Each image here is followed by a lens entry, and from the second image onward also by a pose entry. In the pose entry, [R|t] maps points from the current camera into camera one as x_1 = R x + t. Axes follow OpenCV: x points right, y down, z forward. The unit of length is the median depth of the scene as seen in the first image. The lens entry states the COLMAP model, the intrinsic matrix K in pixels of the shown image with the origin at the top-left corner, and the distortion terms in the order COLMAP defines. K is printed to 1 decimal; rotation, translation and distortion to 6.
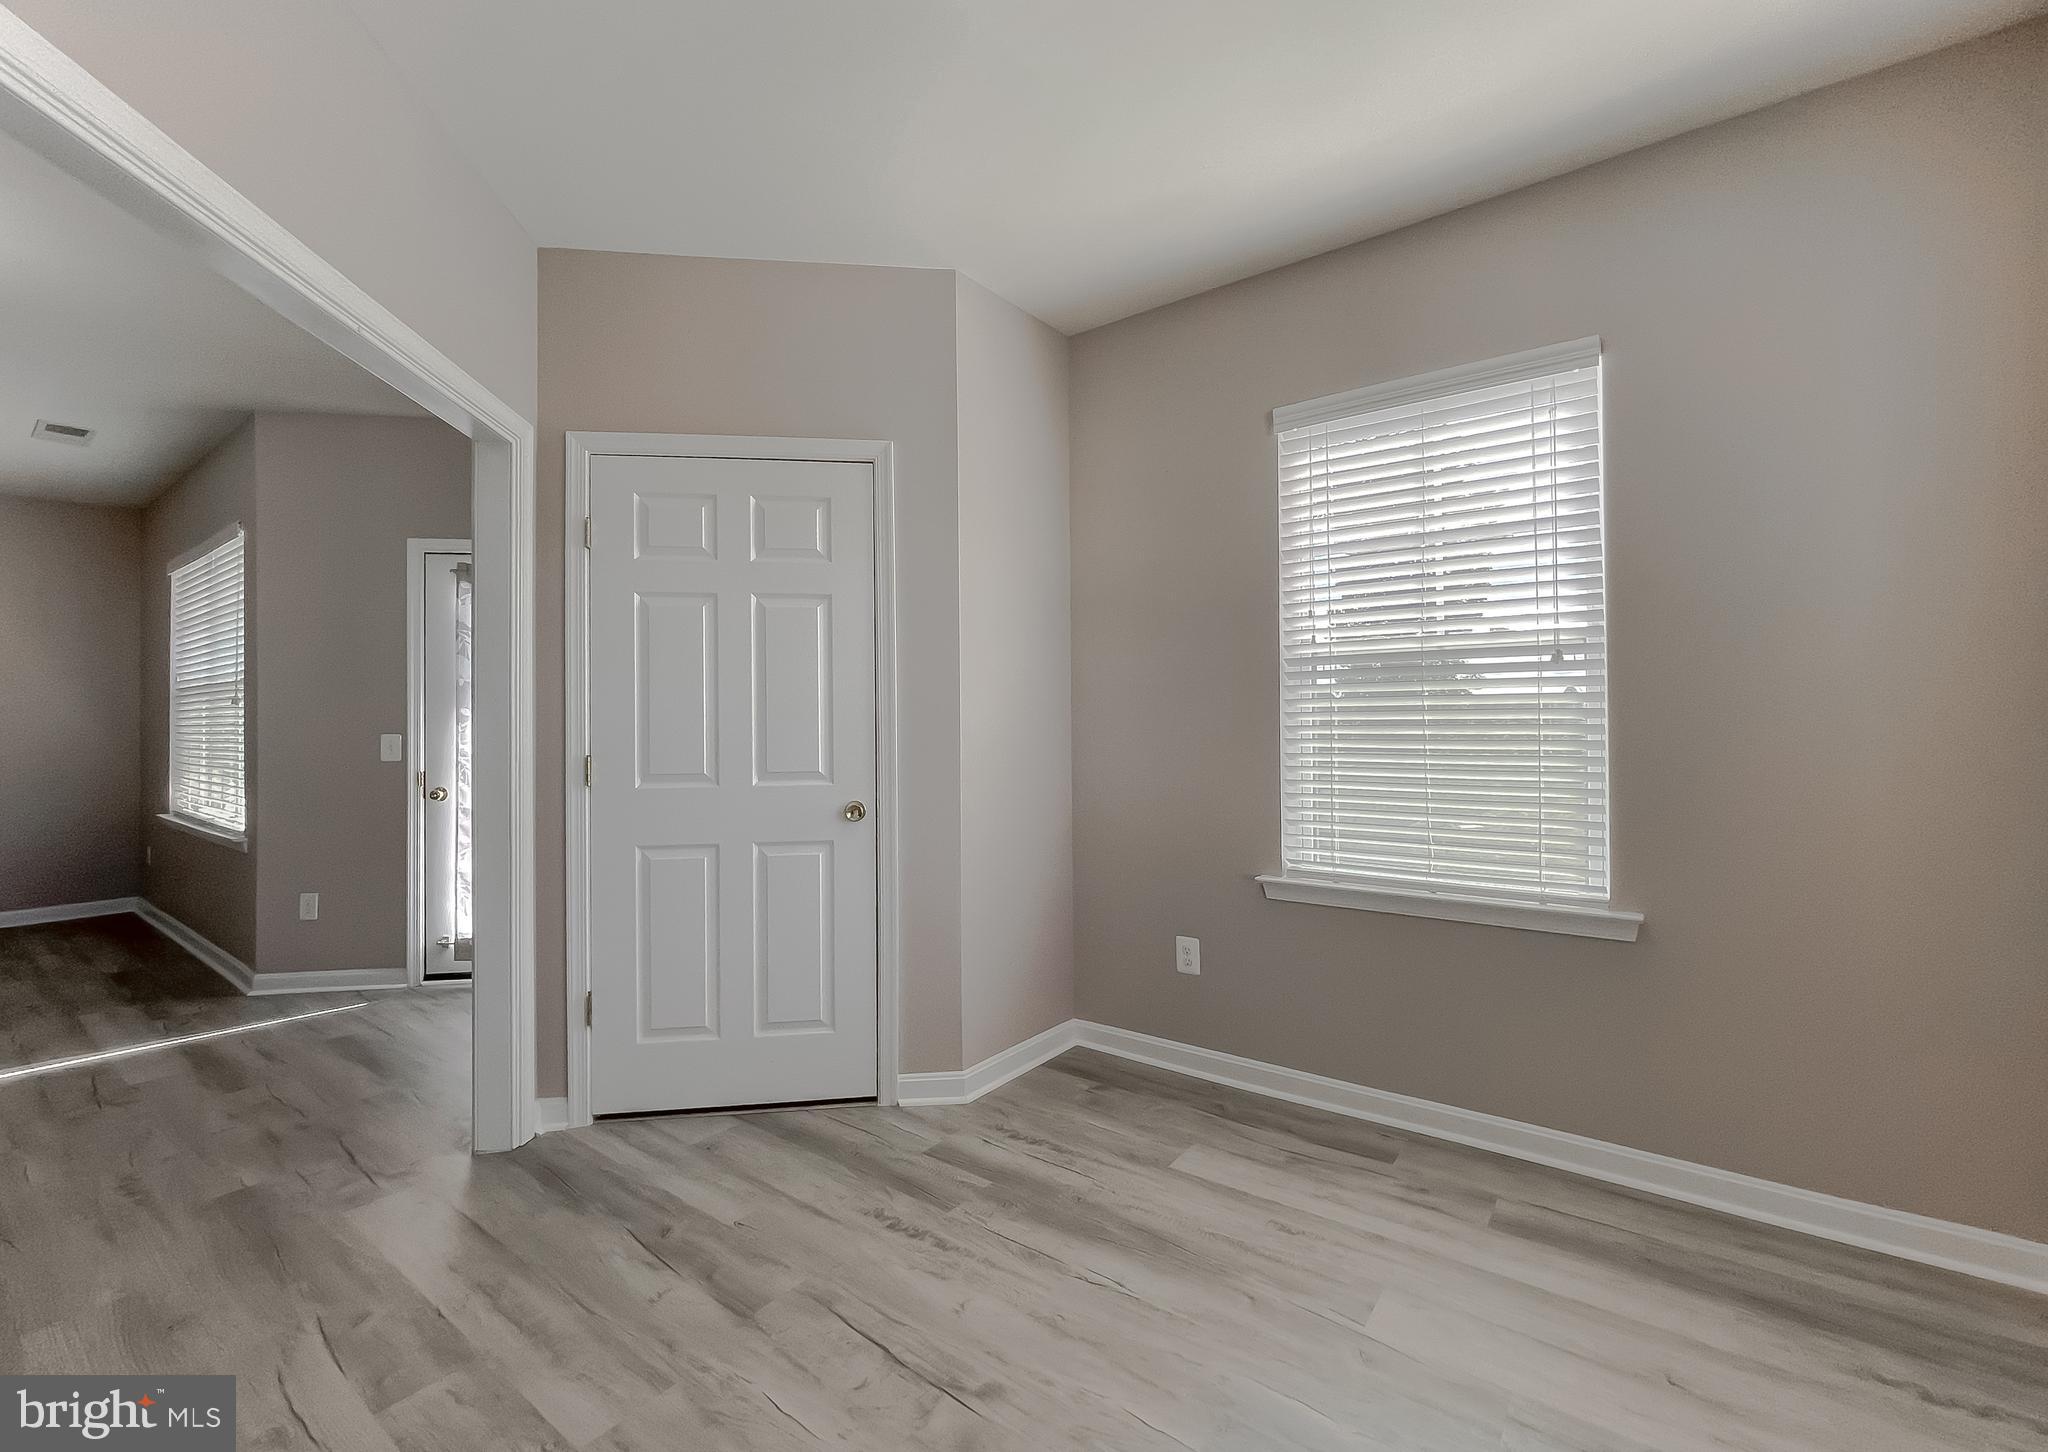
lens RADIAL K [[862.7, 0, 1021.2], [0, 862.7, 706.4], [0, 0, 1]] dist [0.000240, 0.001009]
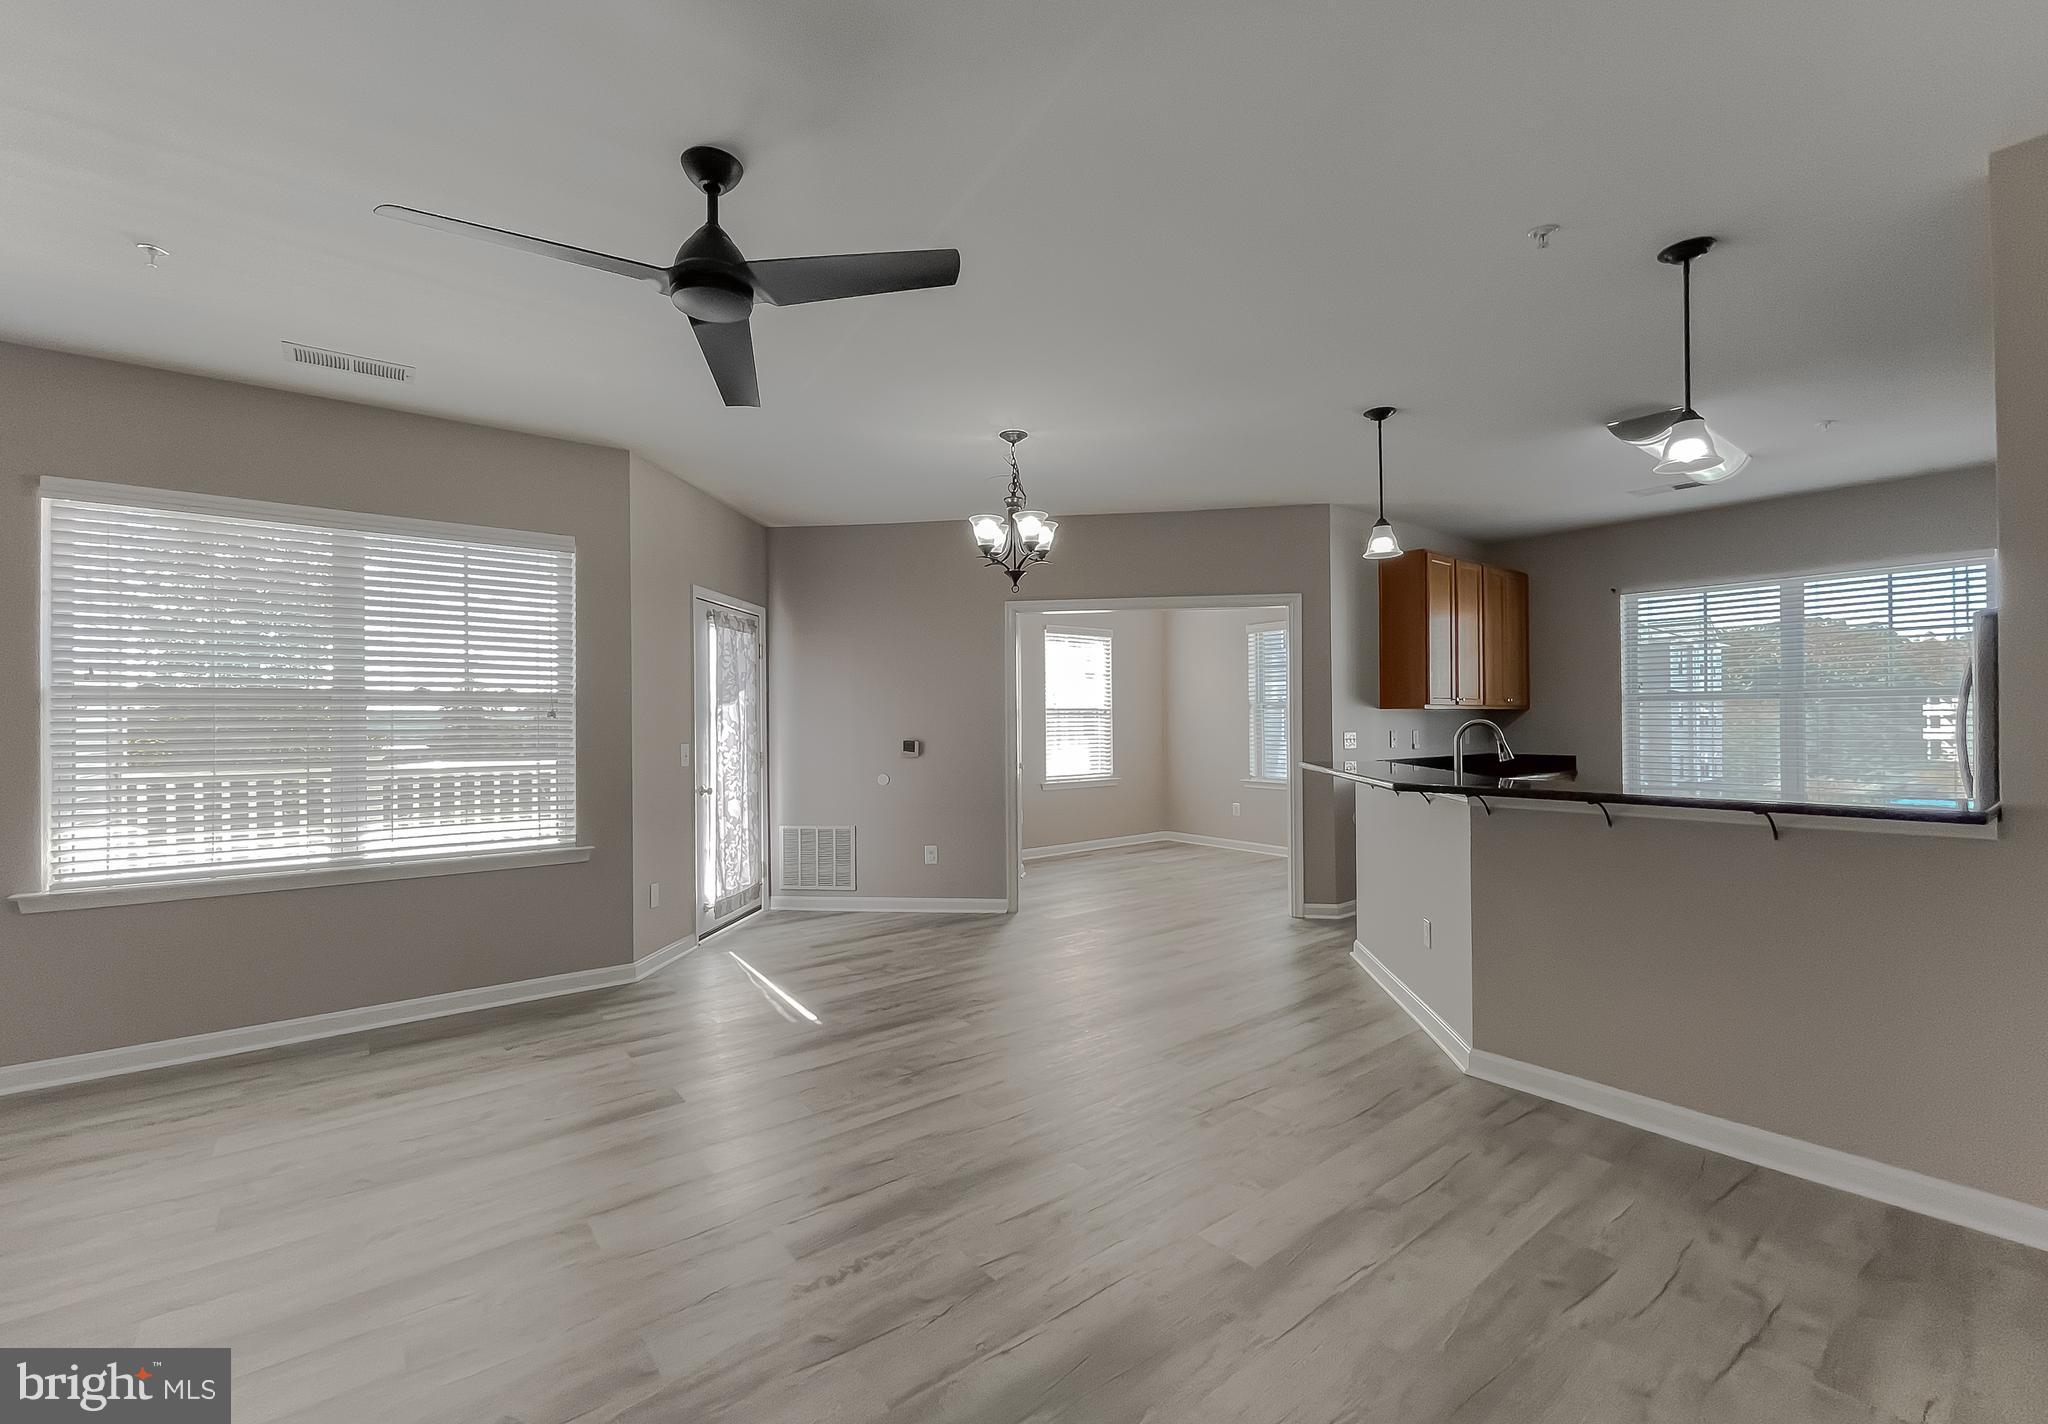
lens RADIAL K [[858.1, 0, 1002.7], [0, 858.1, 719.0], [0, 0, 1]] dist [0.001253, 0.000137]
pose [[0.268639, 0.011254, 0.963175, -2.590297], [-0.007865, 0.999924, -0.009490, 0.007655], [-0.963209, -0.005026, 0.268707, 0.358906]]
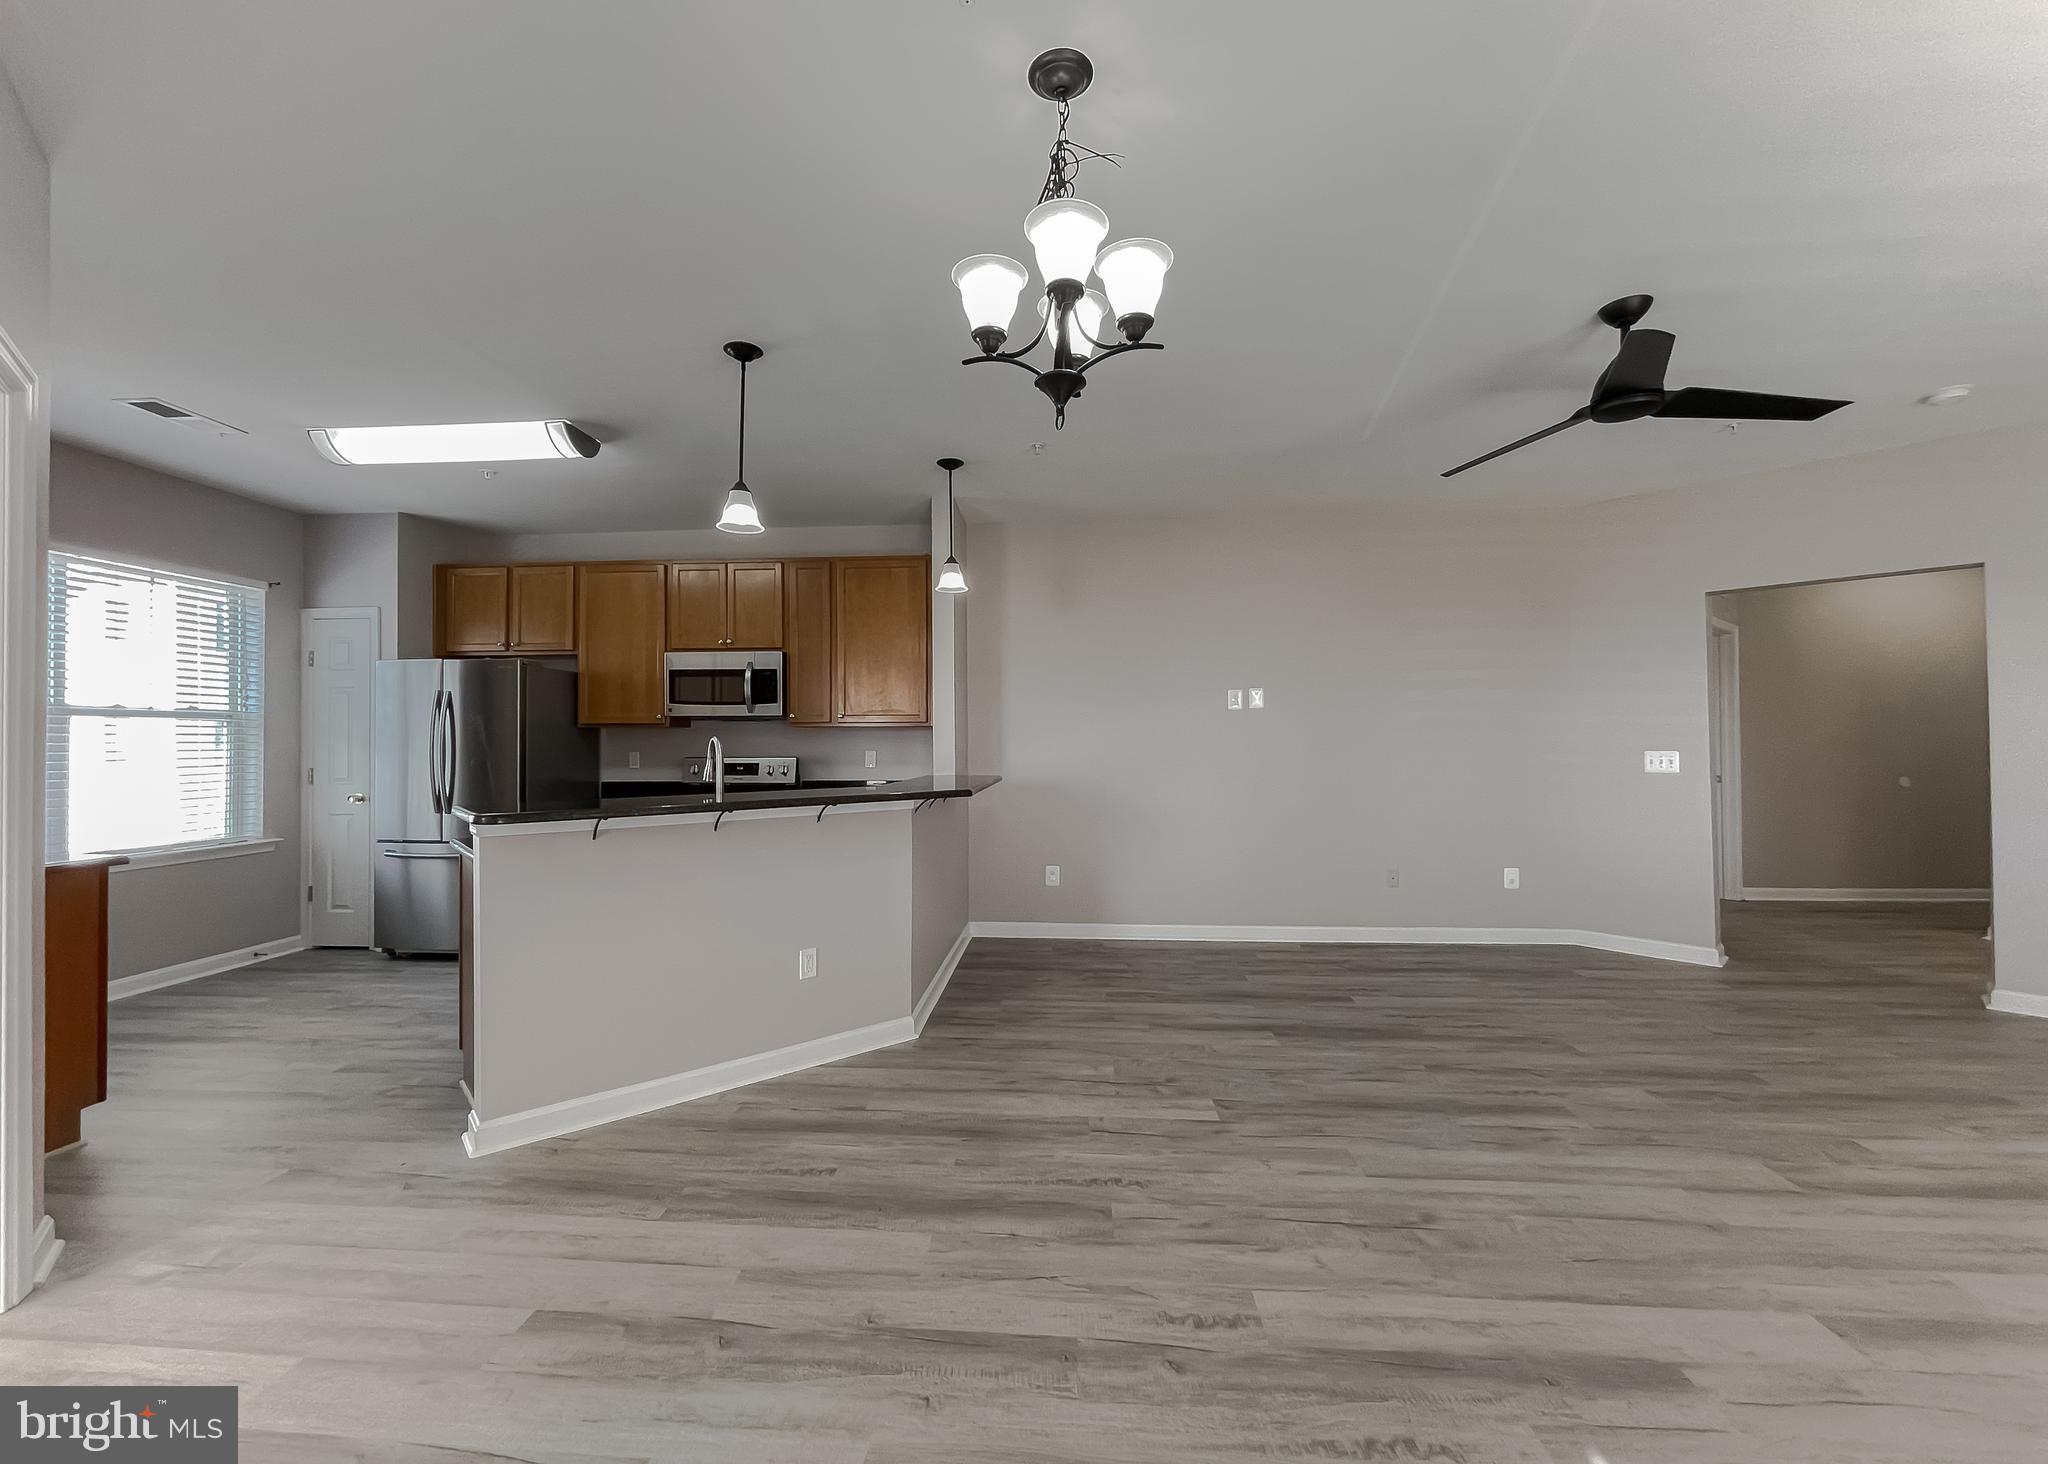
lens RADIAL K [[841.1, 0, 1016.8], [0, 841.1, 734.9], [0, 0, 1]] dist [-0.012061, 0.006265]
pose [[-0.840480, 0.007103, -0.541796, -0.790611], [0.019657, 0.999656, -0.017389, 0.016912], [0.541486, -0.025265, -0.840330, 1.243404]]
